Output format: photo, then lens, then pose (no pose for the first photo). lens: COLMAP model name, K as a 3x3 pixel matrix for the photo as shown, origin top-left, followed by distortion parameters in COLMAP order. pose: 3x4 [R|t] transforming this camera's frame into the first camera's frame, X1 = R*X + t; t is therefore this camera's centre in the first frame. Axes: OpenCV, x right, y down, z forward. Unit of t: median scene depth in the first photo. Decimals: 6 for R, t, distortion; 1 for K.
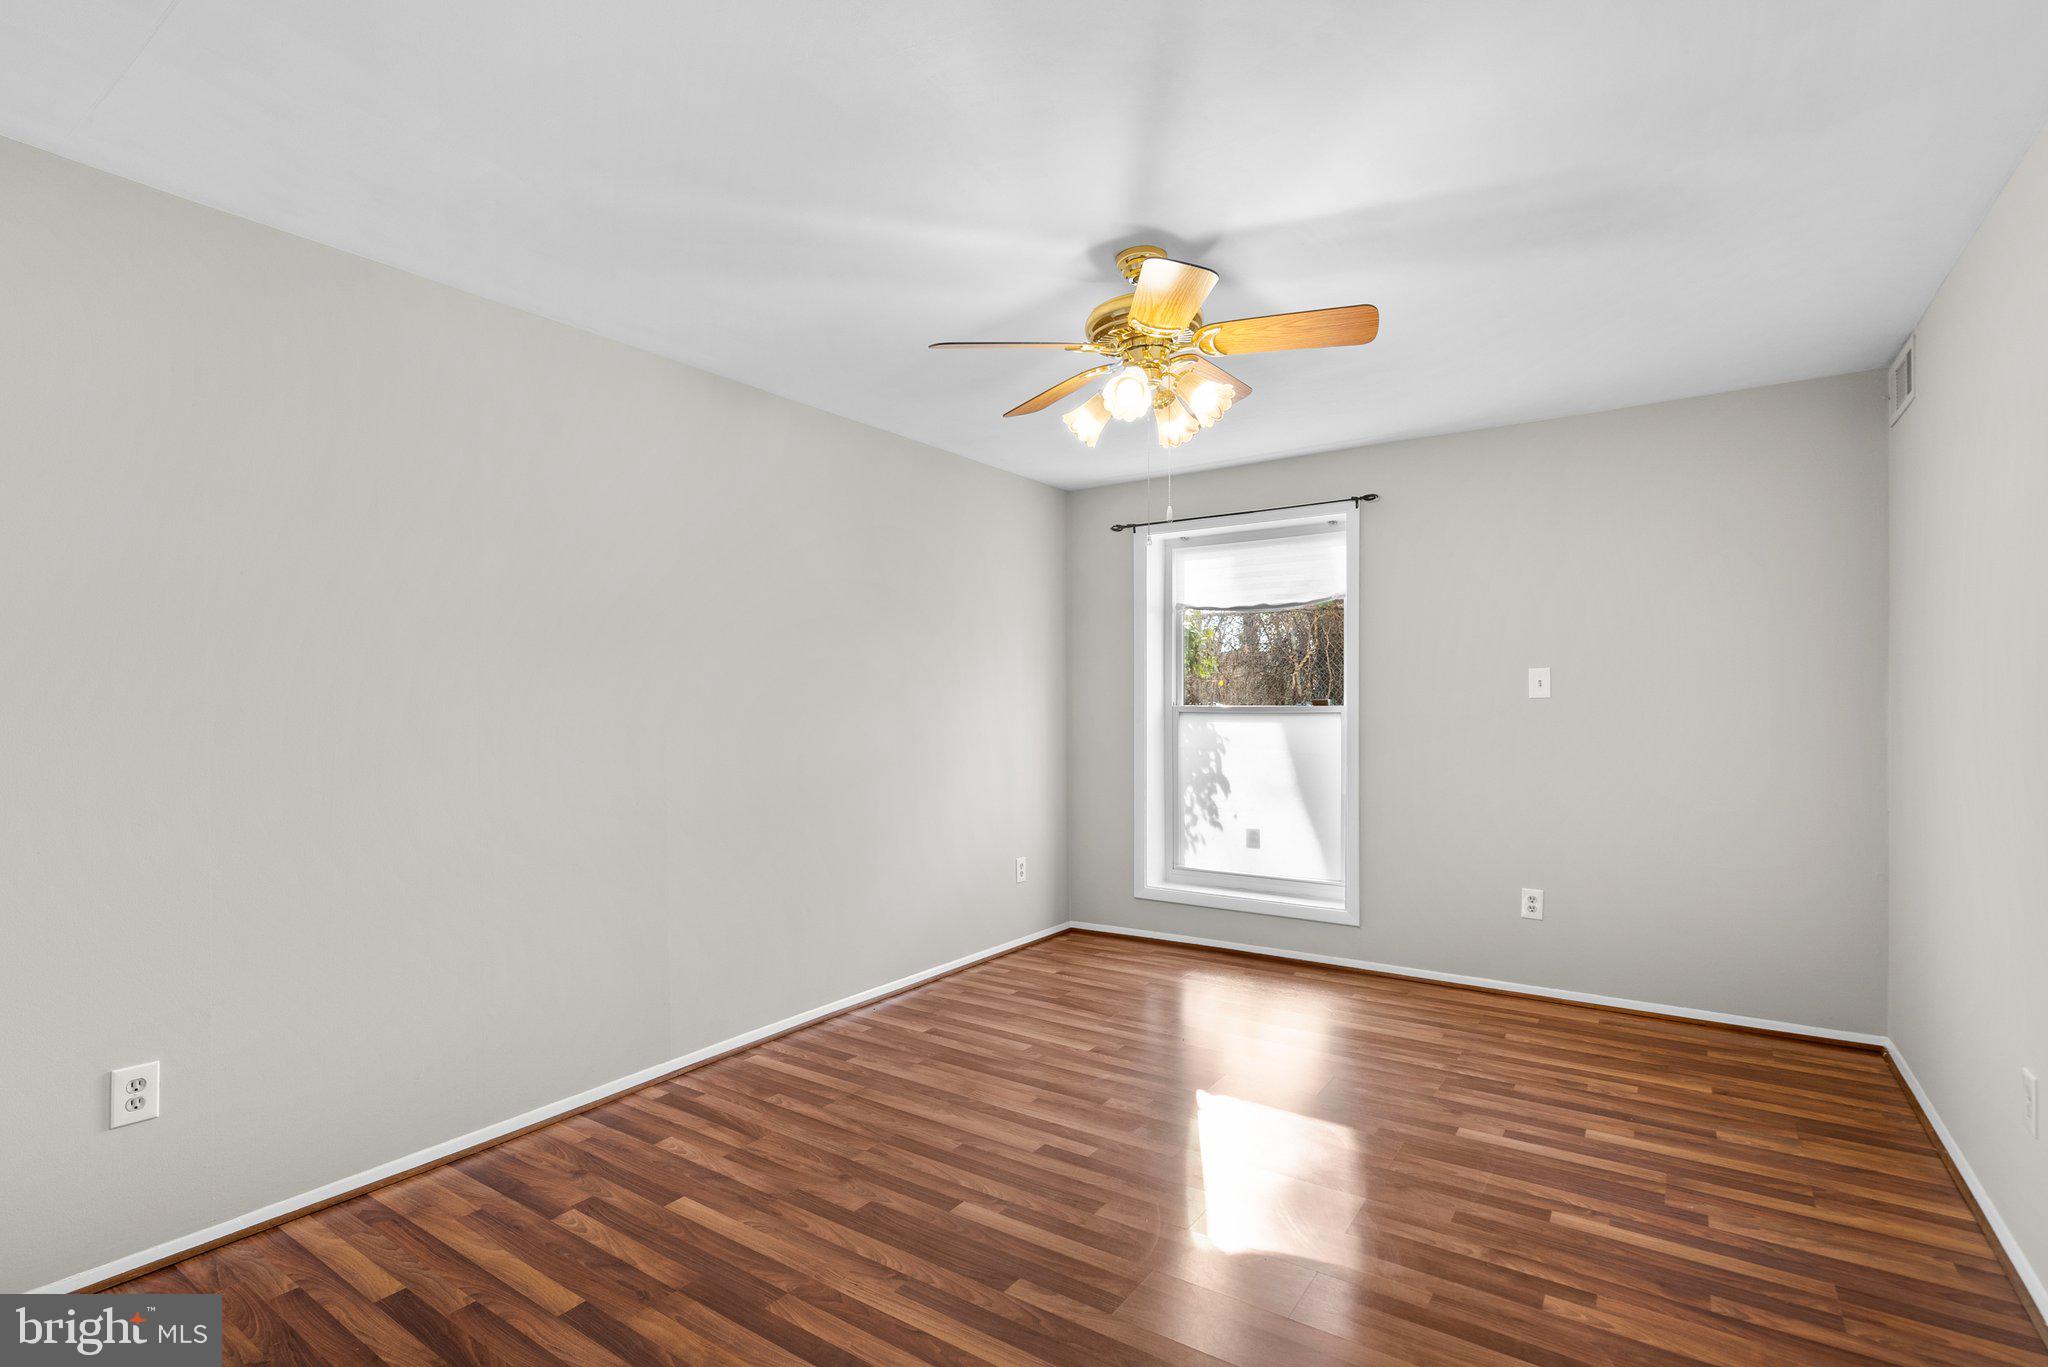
lens RADIAL K [[965.3, 0, 1024.0], [0, 965.3, 683.5], [0, 0, 1]] dist [-0.000514, 0.000589]
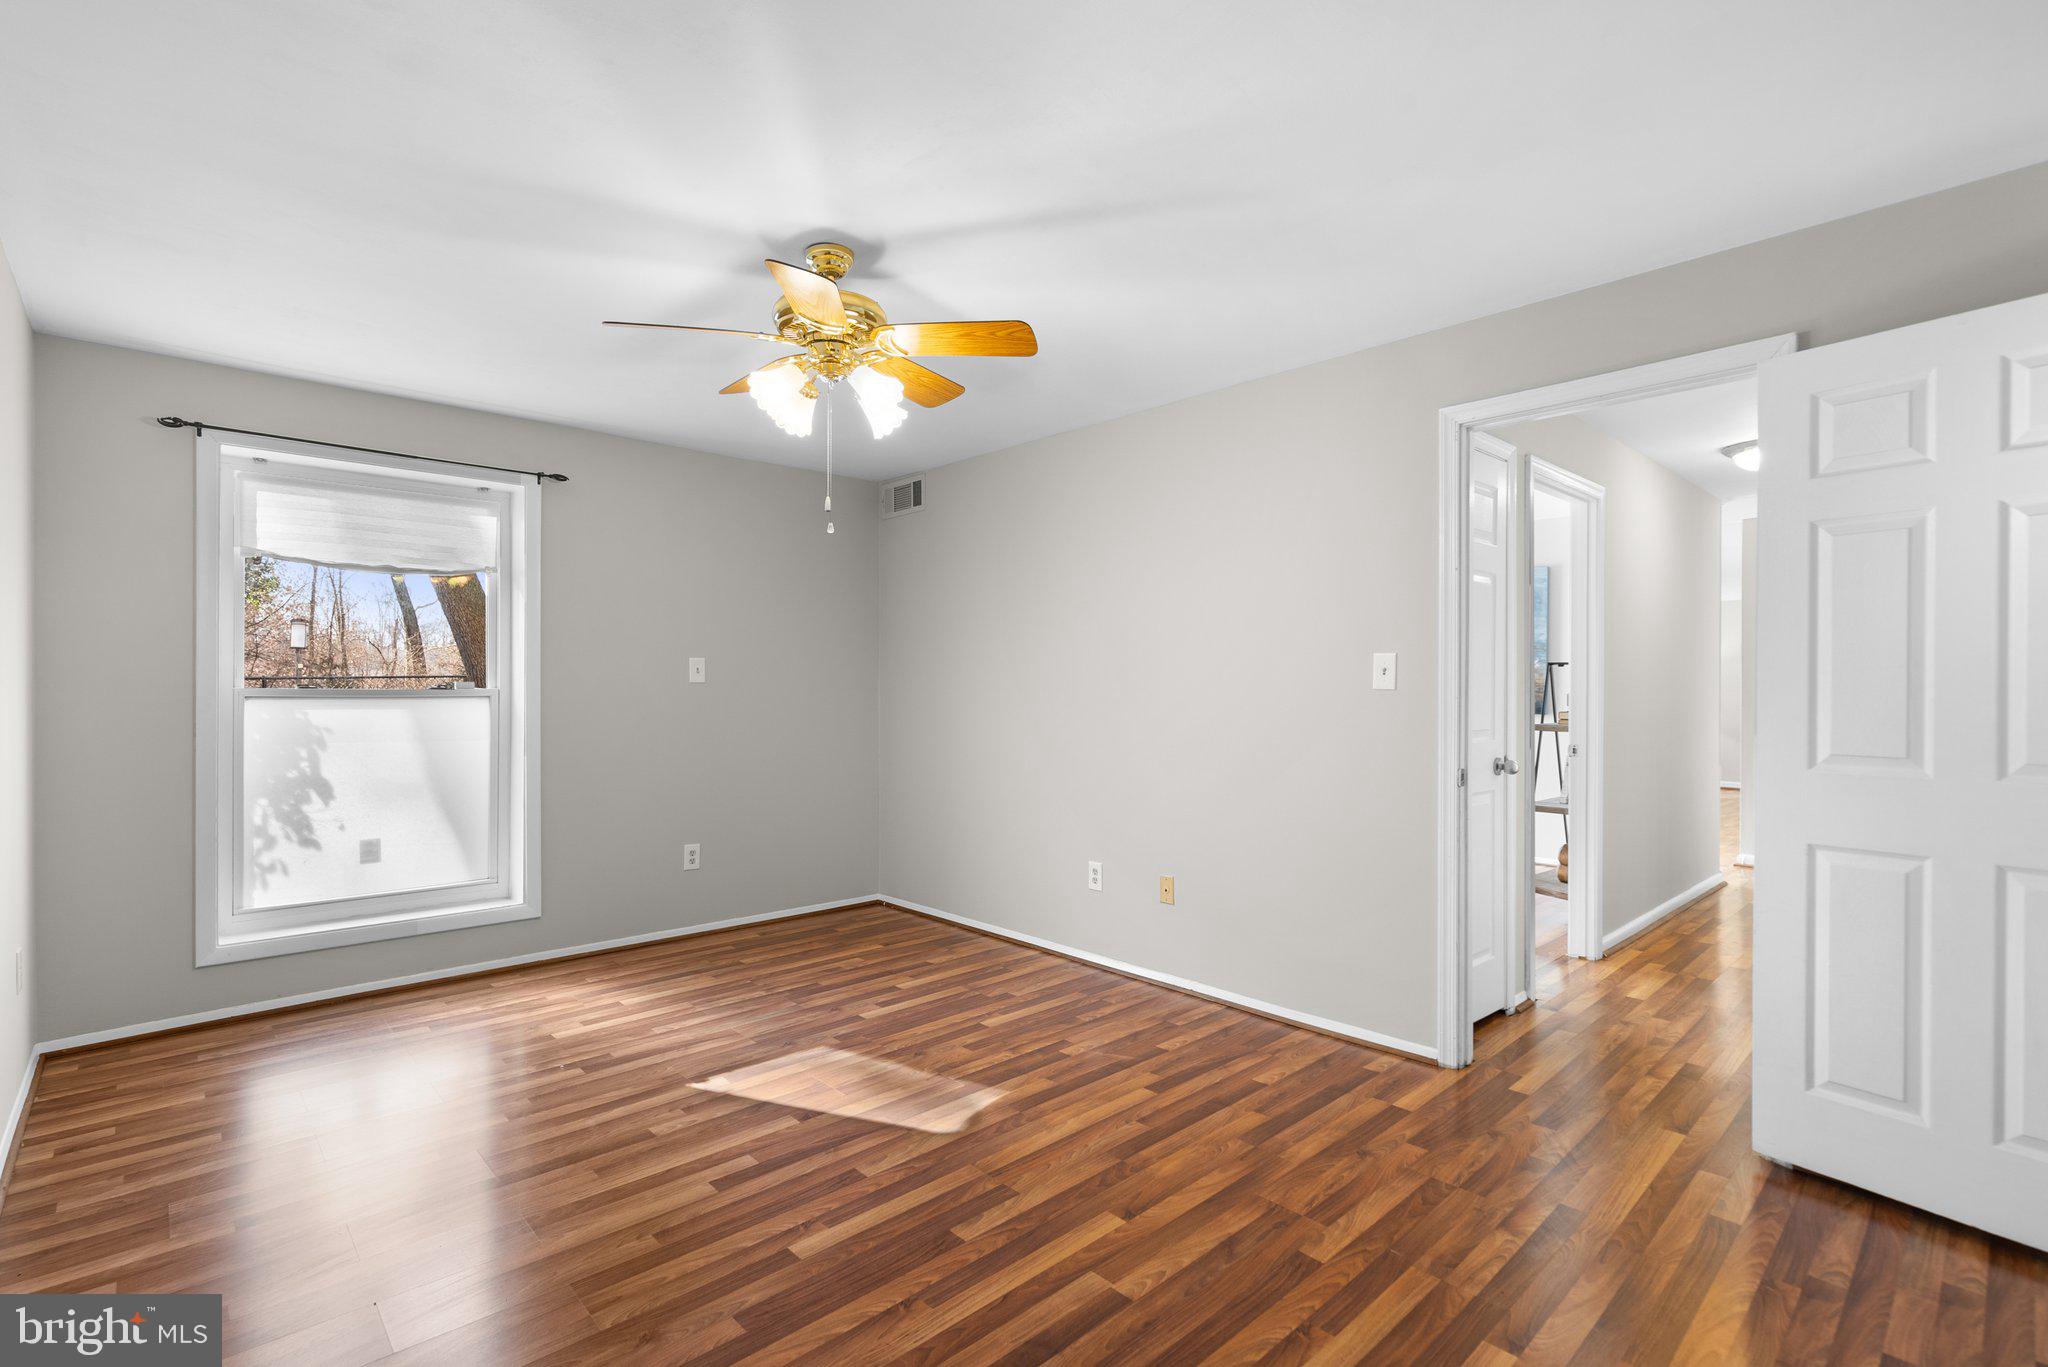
lens RADIAL K [[939.1, 0, 1005.7], [0, 939.1, 665.7], [0, 0, 1]] dist [-0.002785, 0.000087]
pose [[0.224355, 0.029407, 0.974064, -0.691395], [-0.021749, 0.999447, -0.025164, 0.019812], [-0.974265, -0.015539, 0.224870, 0.498238]]
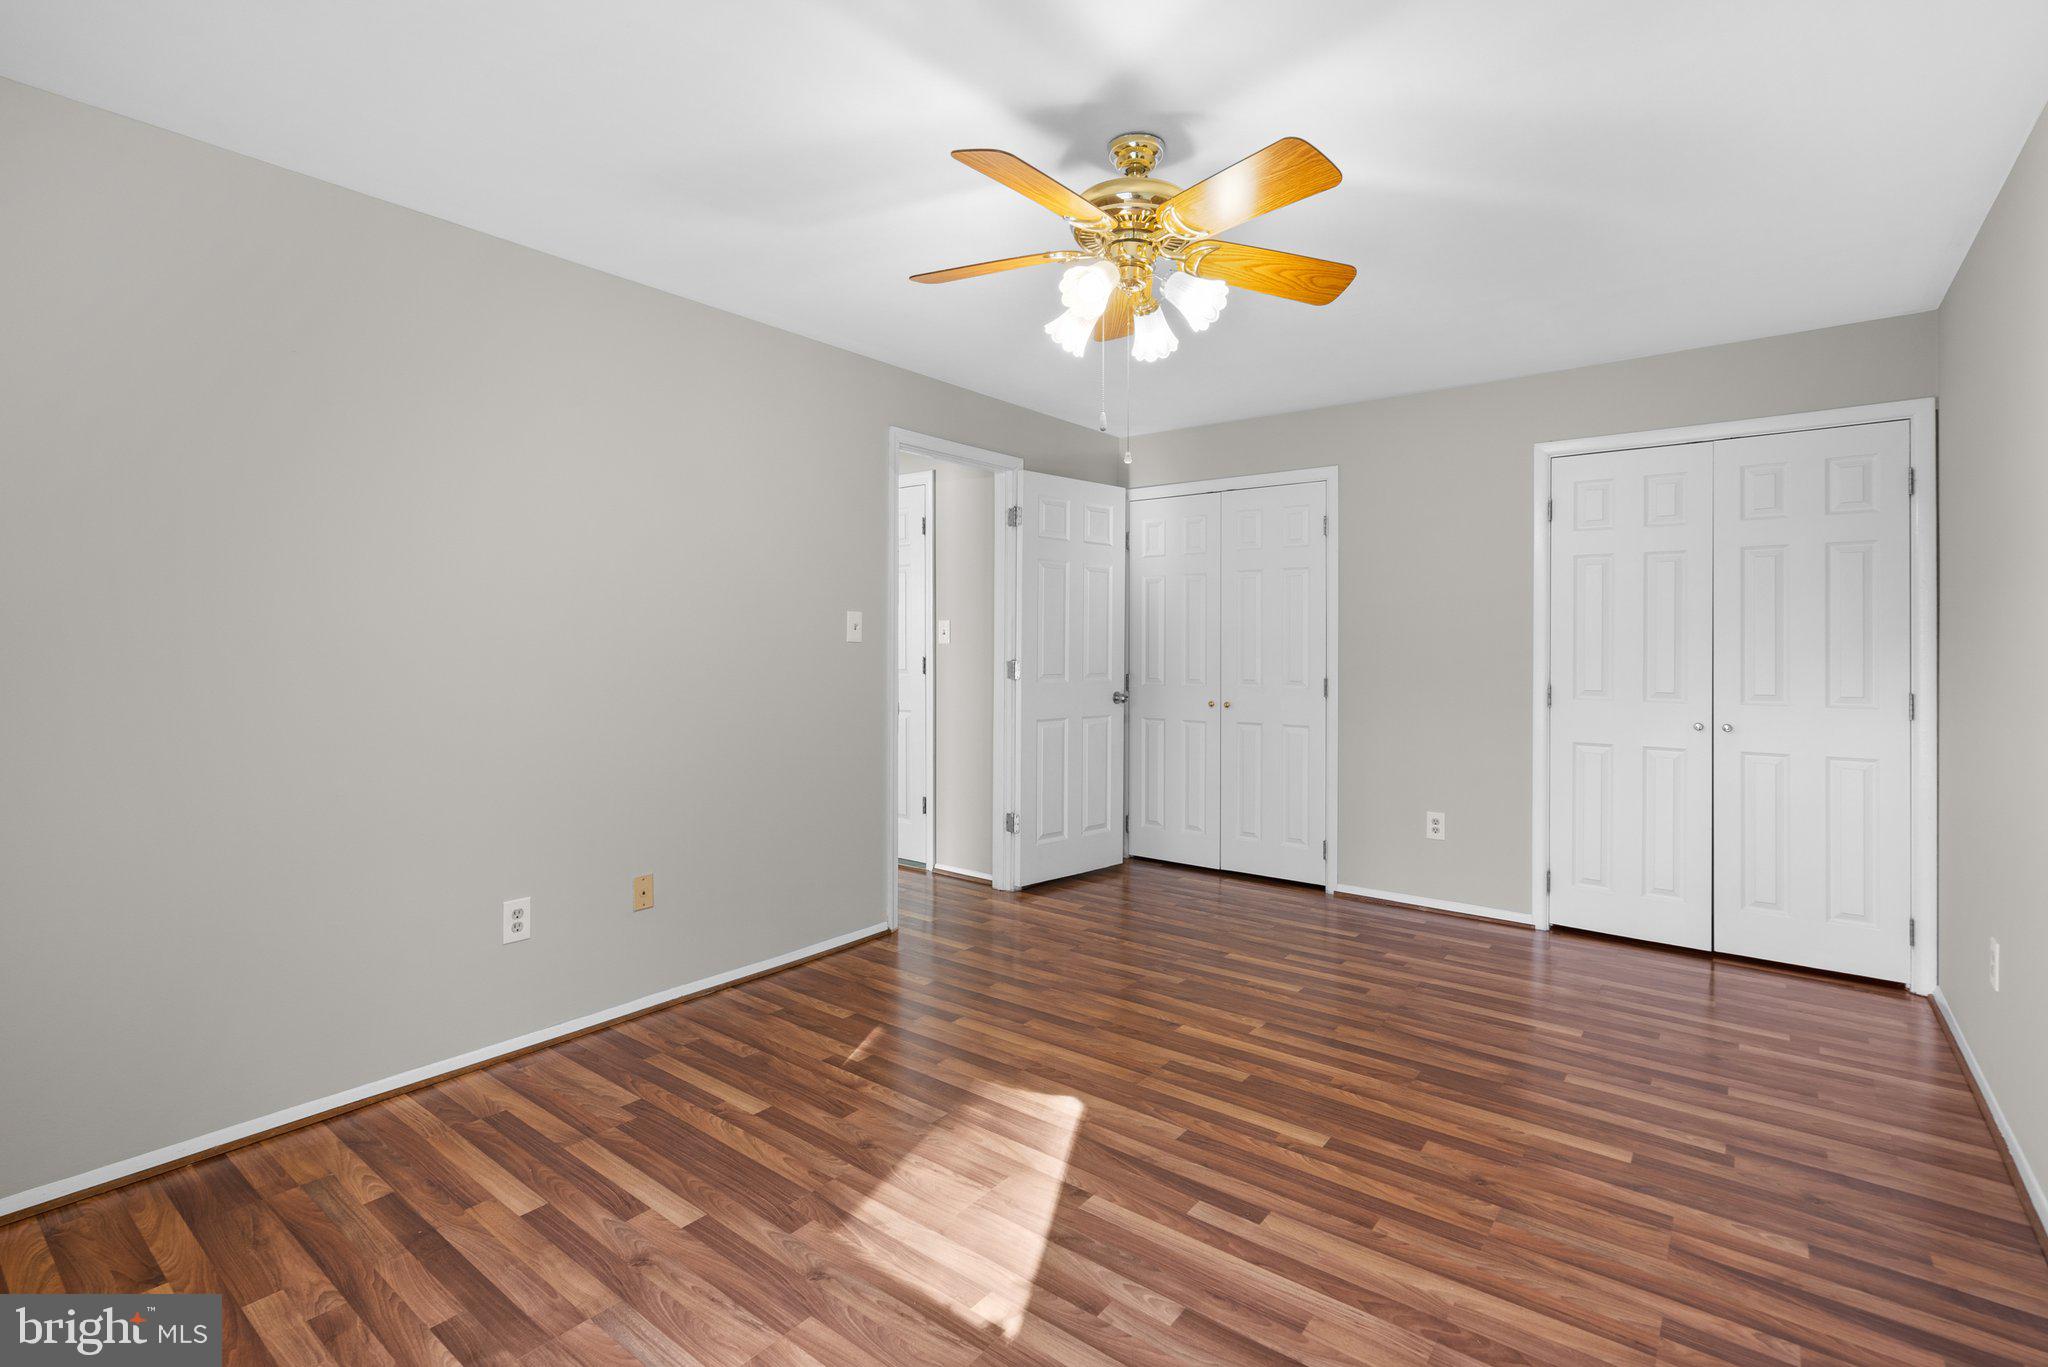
lens RADIAL K [[938.3, 0, 1024.0], [0, 938.3, 683.5], [0, 0, 1]] dist [-0.012713, 0.000642]
pose [[-0.997960, 0.000665, 0.063846, 0.142240], [0.002077, 0.999755, 0.022043, 0.037567], [-0.063815, 0.022131, -0.997716, 1.559428]]
